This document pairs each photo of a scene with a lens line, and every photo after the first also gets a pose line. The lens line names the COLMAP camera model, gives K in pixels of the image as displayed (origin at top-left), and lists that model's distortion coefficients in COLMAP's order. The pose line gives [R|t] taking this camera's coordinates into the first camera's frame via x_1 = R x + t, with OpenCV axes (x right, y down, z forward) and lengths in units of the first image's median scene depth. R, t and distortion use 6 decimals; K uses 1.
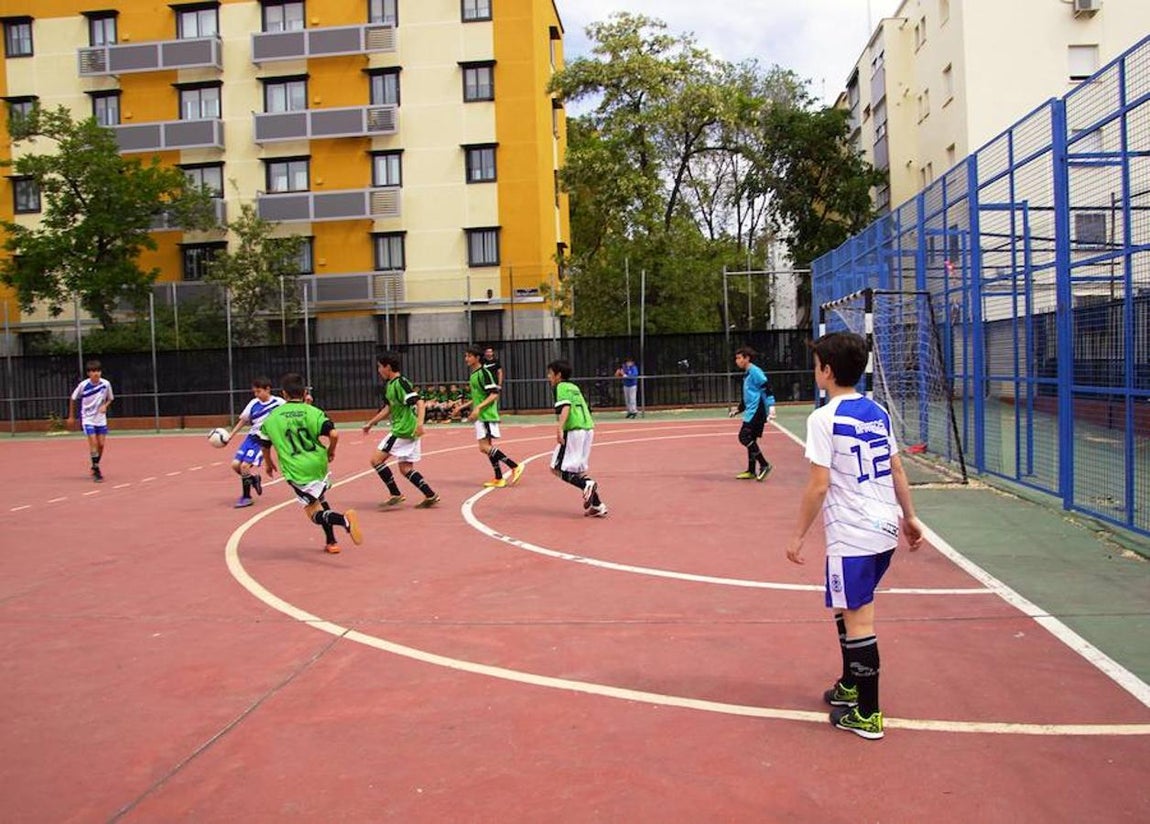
lens RADIAL K [[960.3, 0, 575.0], [0, 960.3, 412.0], [0, 0, 1]] dist [-0.204036, 0.228316]
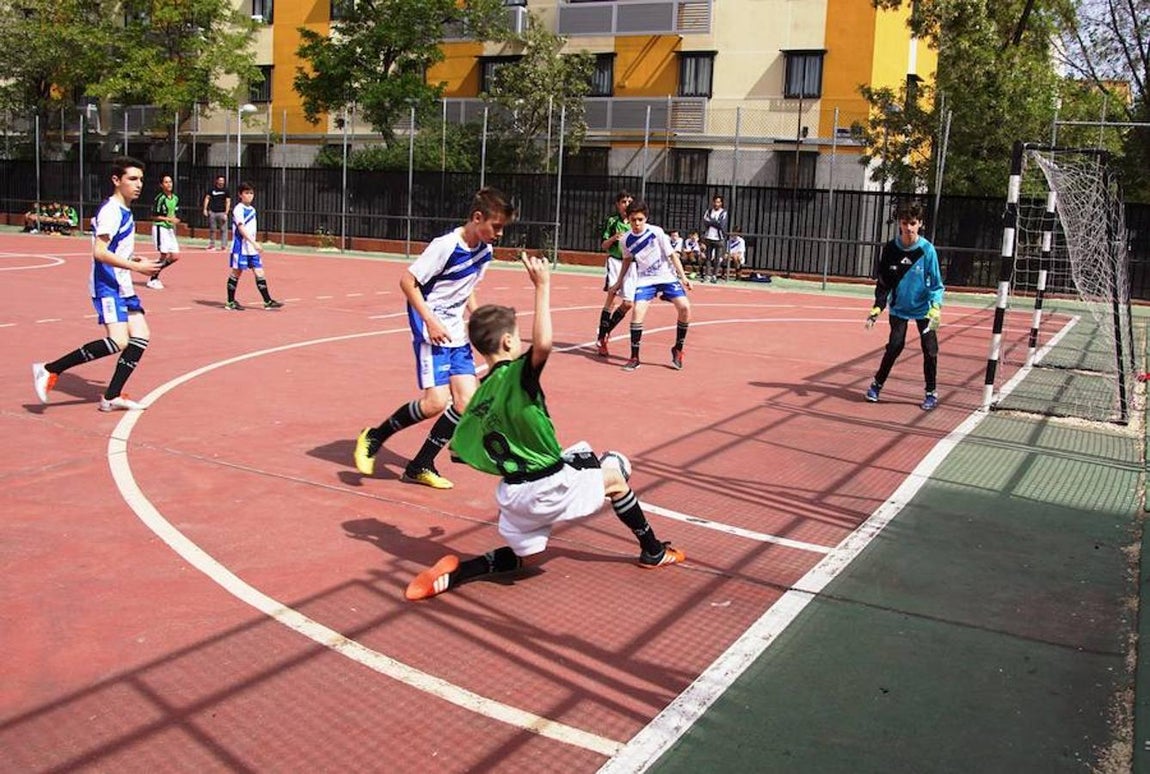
lens RADIAL K [[1106.6, 0, 575.0], [0, 1106.6, 387.0], [0, 0, 1]] dist [-0.104419, 0.013387]
pose [[0.911238, 0.138888, -0.387757, 0.130006], [-0.096360, 0.987192, 0.127148, -0.005980], [0.400450, -0.078498, 0.912950, 0.029135]]
